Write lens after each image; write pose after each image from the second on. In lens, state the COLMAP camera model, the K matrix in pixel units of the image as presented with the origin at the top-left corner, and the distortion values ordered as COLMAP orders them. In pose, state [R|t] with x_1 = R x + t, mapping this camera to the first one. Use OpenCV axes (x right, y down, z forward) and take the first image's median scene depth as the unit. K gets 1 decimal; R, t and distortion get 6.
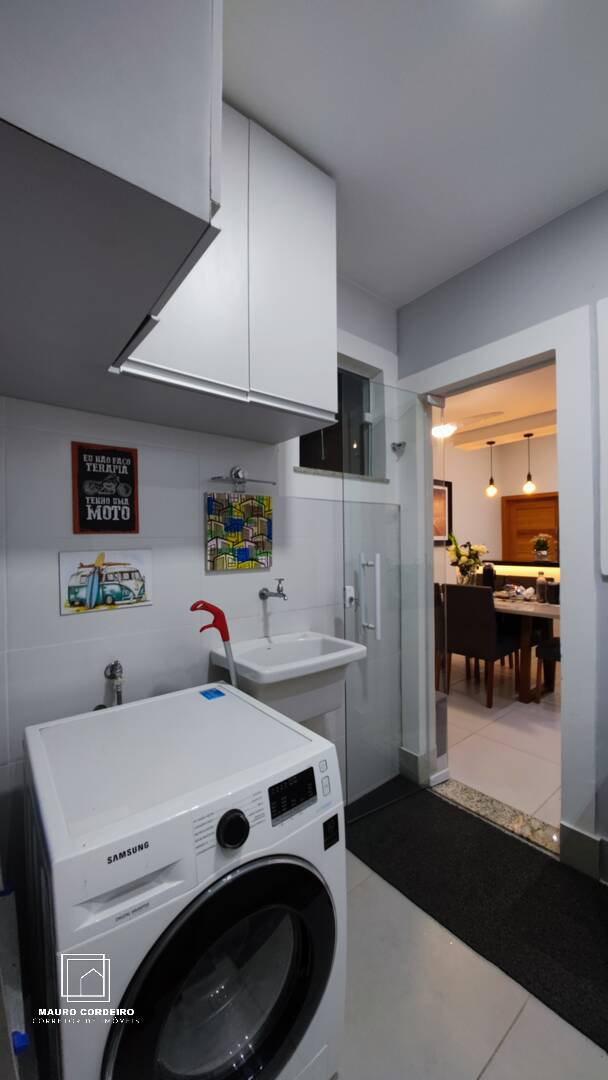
lens RADIAL K [[406.9, 0, 311.6], [0, 406.9, 542.0], [0, 0, 1]] dist [-0.003618, -0.006053]
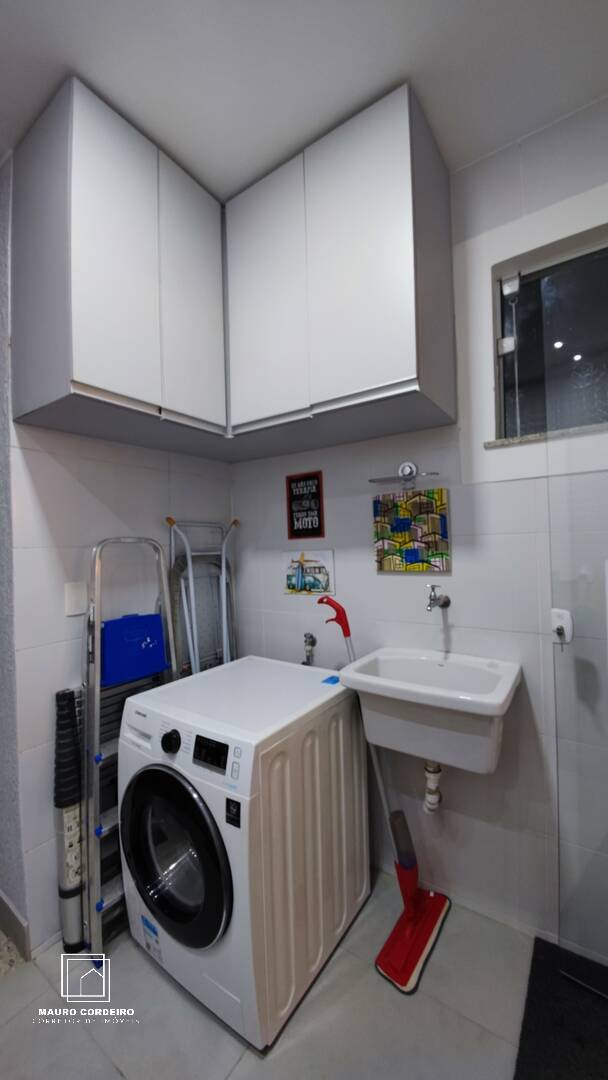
lens RADIAL K [[406.9, 0, 311.6], [0, 406.9, 542.0], [0, 0, 1]] dist [-0.003618, -0.006053]
pose [[0.286153, -0.004233, -0.958175, 0.702426], [0.027554, 0.999613, 0.003813, -0.011330], [0.957788, -0.027493, 0.286159, 0.546019]]
